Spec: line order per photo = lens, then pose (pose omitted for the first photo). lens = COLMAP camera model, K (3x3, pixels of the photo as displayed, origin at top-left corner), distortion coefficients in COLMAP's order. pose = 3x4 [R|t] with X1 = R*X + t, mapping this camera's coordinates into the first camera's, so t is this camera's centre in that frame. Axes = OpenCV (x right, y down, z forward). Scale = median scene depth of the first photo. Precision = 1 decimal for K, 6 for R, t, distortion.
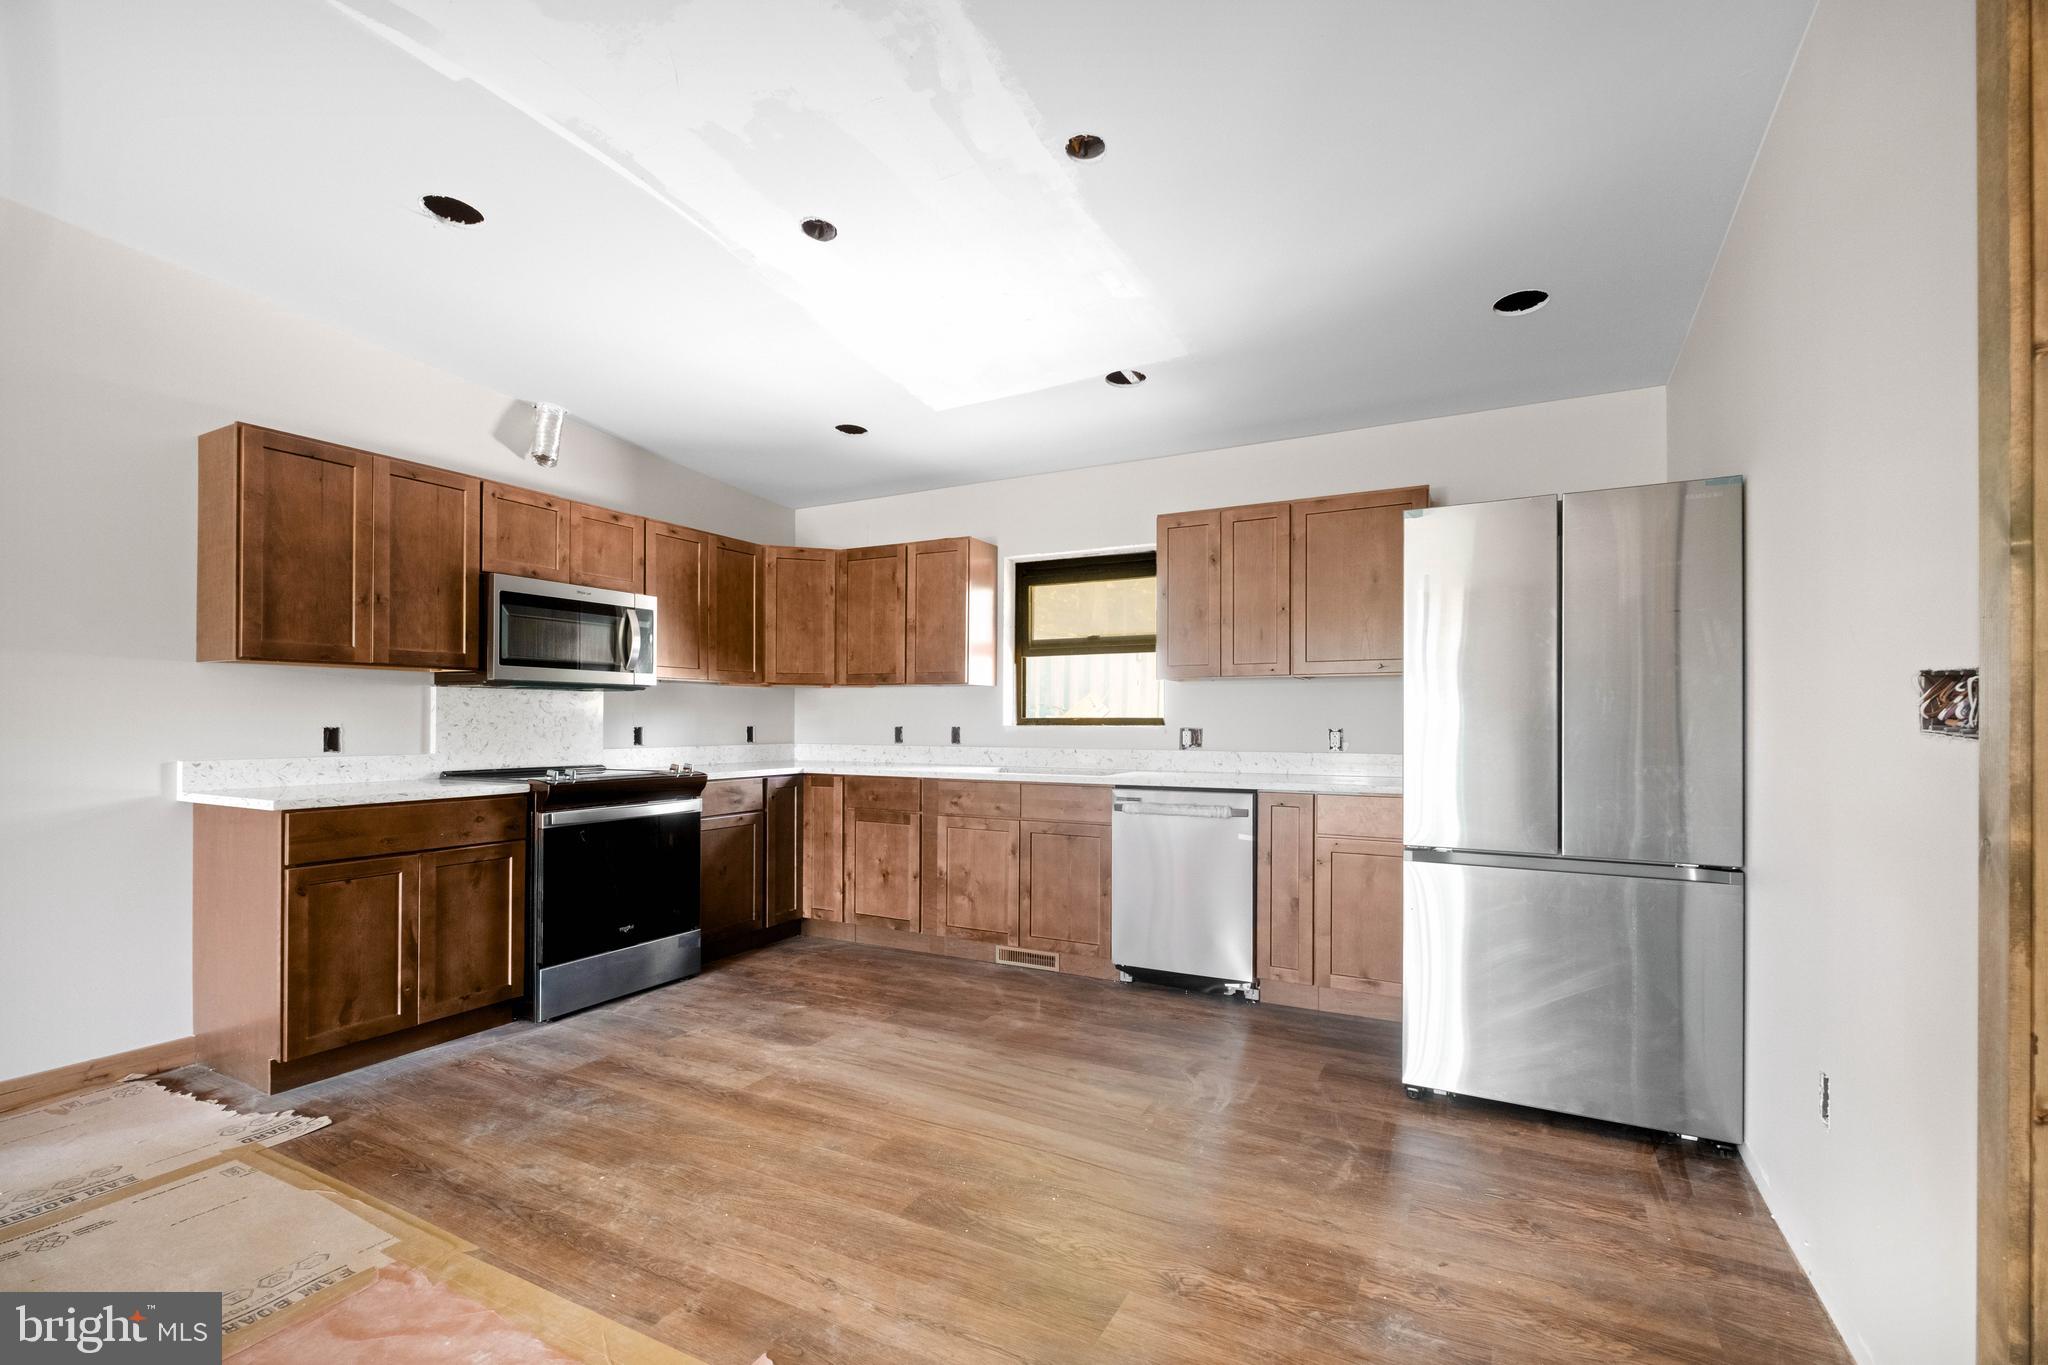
lens RADIAL K [[892.8, 0, 1025.6], [0, 892.8, 713.0], [0, 0, 1]] dist [-0.001442, -0.001664]
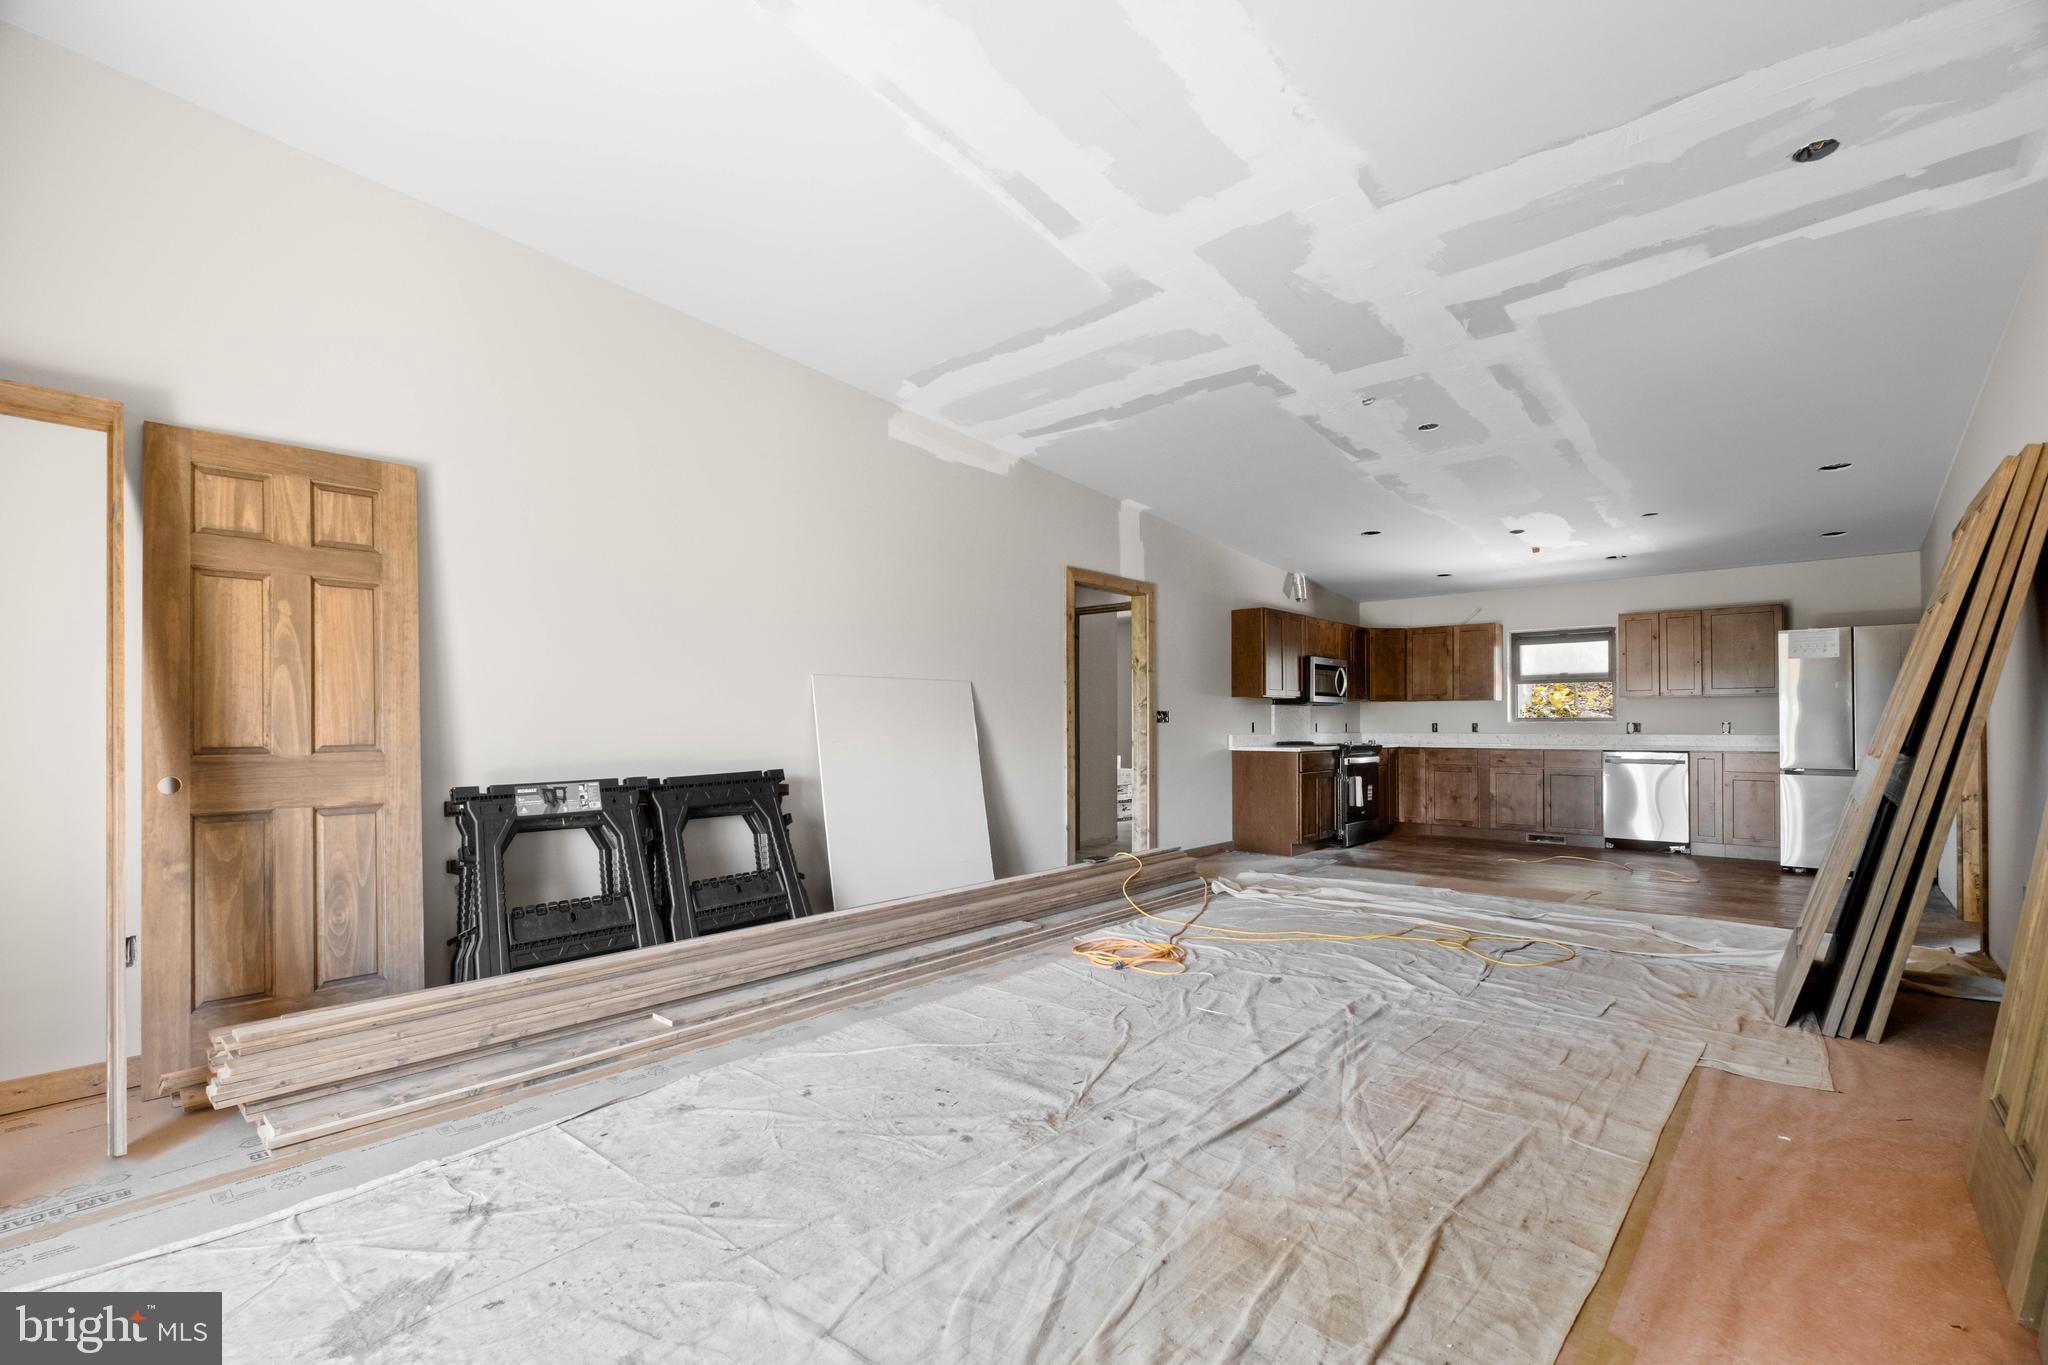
lens RADIAL K [[892.8, 0, 1026.2], [0, 892.8, 708.1], [0, 0, 1]] dist [-0.001442, -0.001664]
pose [[0.968262, -0.007110, -0.249835, -0.651393], [0.004123, 0.999914, -0.012478, 0.004192], [0.249902, 0.011052, 0.968208, -1.272049]]
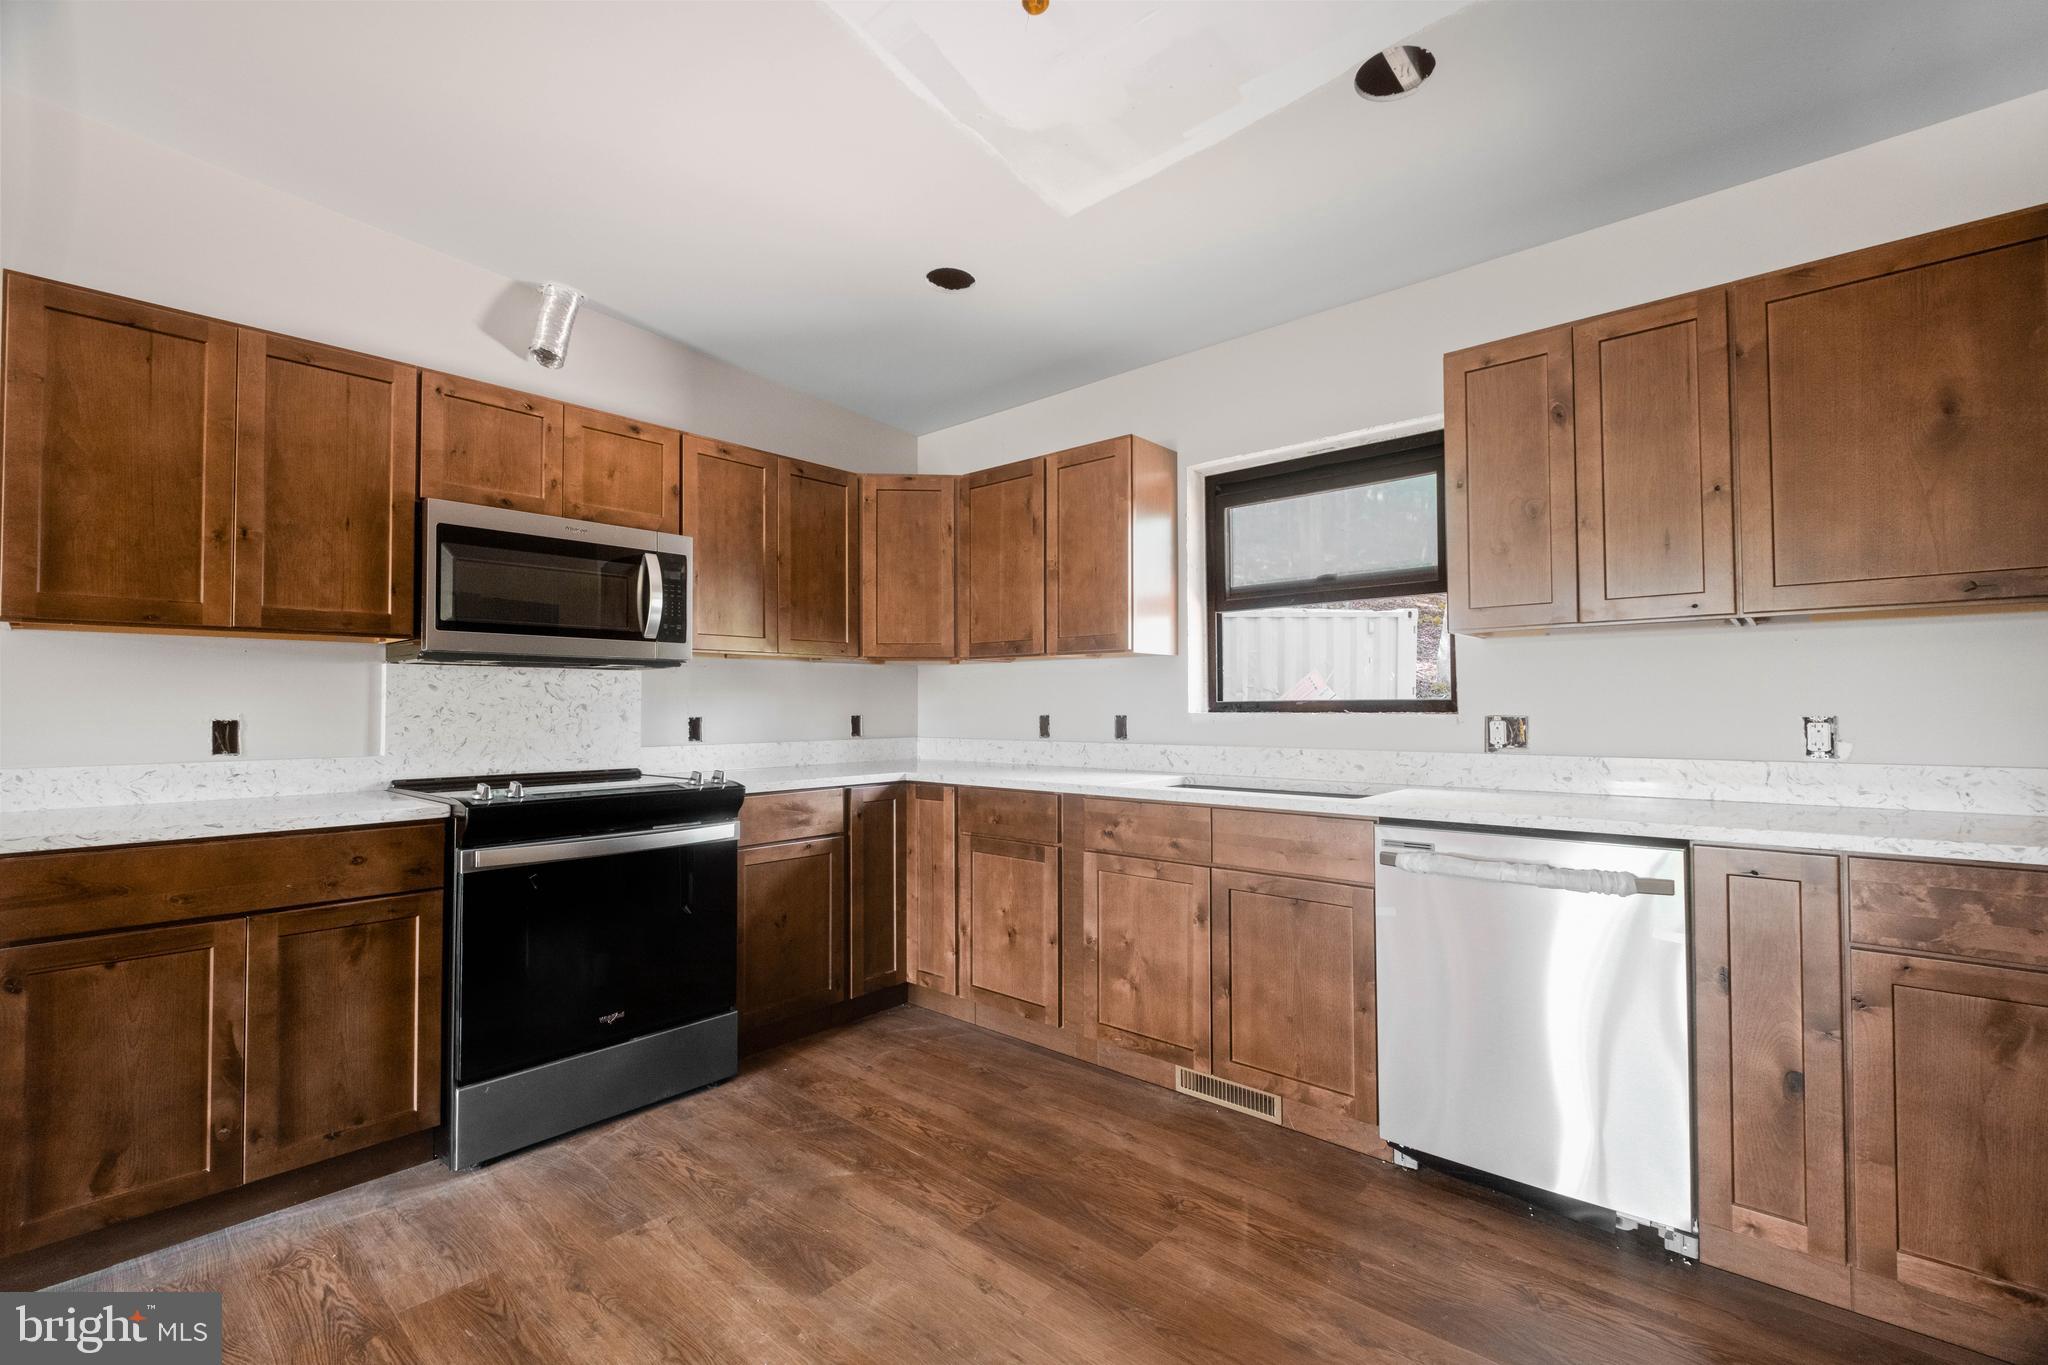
lens RADIAL K [[892.8, 0, 1012.0], [0, 892.8, 679.7], [0, 0, 1]] dist [-0.001442, -0.001664]
pose [[0.970192, -0.013409, -0.241965, 0.011515], [0.007996, 0.999696, -0.023338, 0.004297], [0.242204, 0.020707, 0.970004, 0.381733]]
